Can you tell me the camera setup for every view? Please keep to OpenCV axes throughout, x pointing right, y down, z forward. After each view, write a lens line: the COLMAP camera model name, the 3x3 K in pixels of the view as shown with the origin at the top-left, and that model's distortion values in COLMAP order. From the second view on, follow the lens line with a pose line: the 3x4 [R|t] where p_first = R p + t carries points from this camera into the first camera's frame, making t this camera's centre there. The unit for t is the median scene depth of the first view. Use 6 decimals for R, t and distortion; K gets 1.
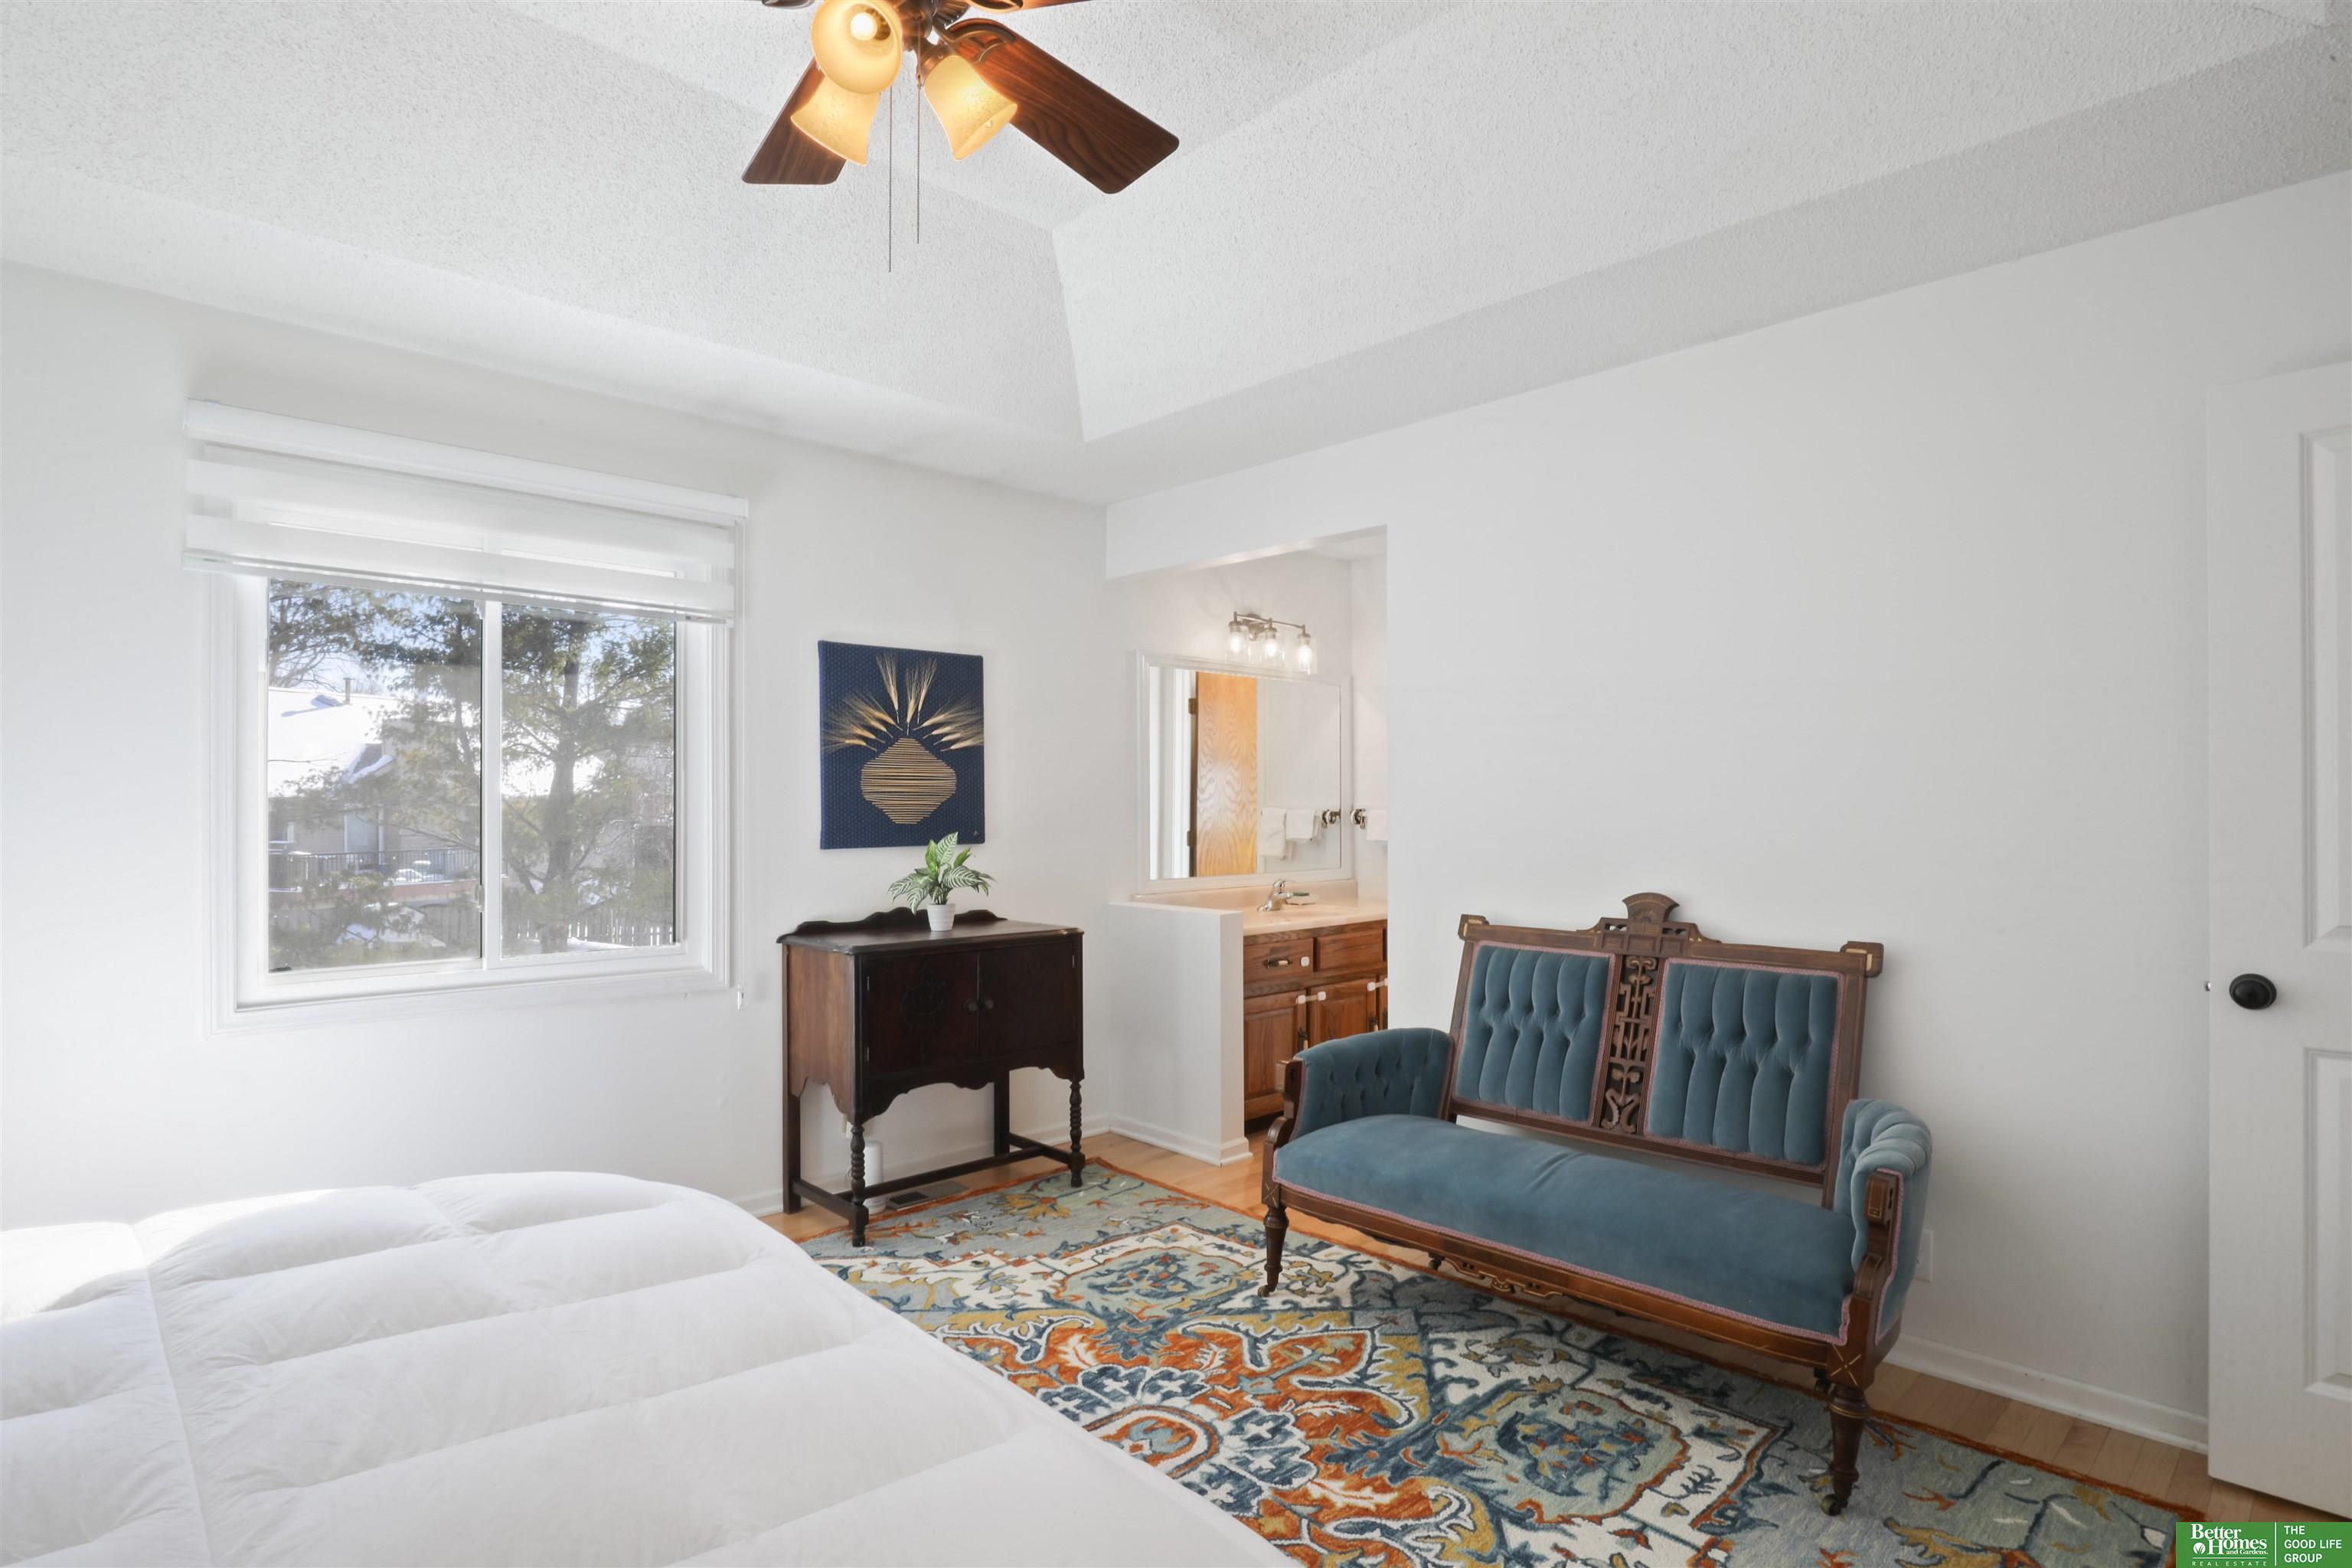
lens RADIAL K [[1187.8, 0, 1236.1], [0, 1187.8, 800.5], [0, 0, 1]] dist [-0.022311, -0.001495]
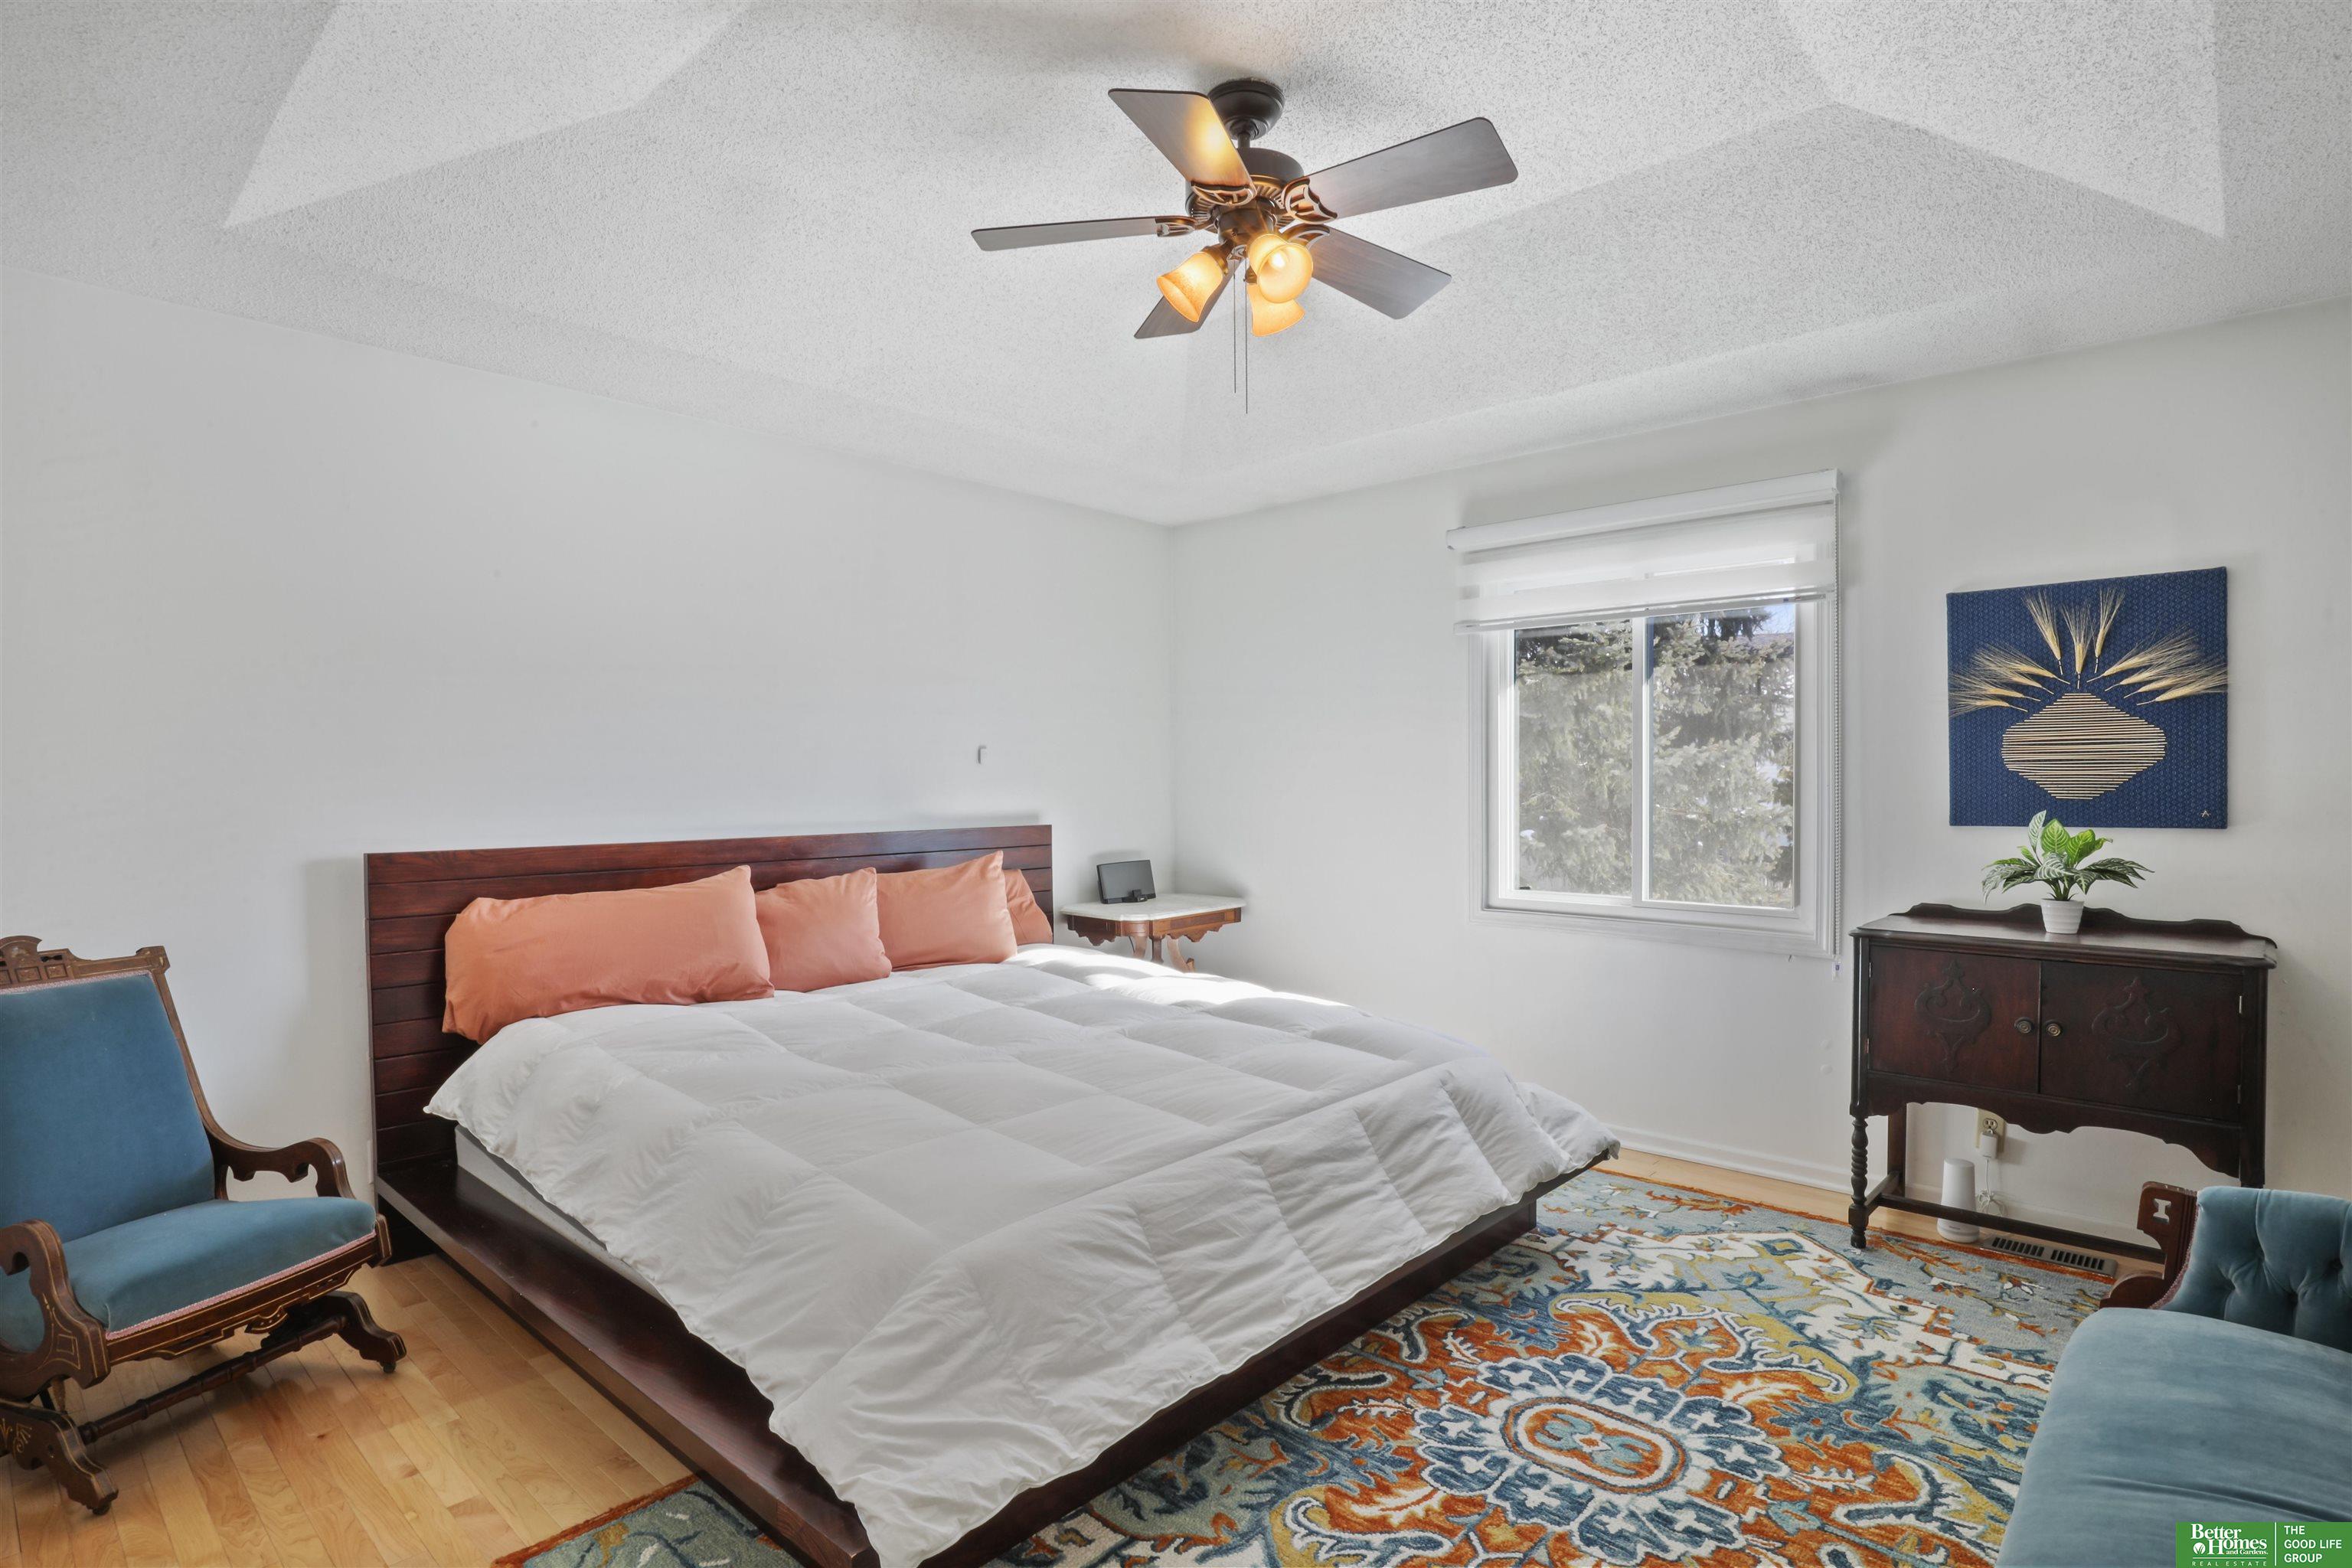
lens RADIAL K [[1187.8, 0, 1183.8], [0, 1187.8, 787.4], [0, 0, 1]] dist [-0.022311, -0.001495]
pose [[0.040373, 0.005664, -0.999169, 0.667706], [0.009603, 0.999936, 0.006057, 0.001918], [0.999139, -0.009840, 0.040316, 0.489722]]
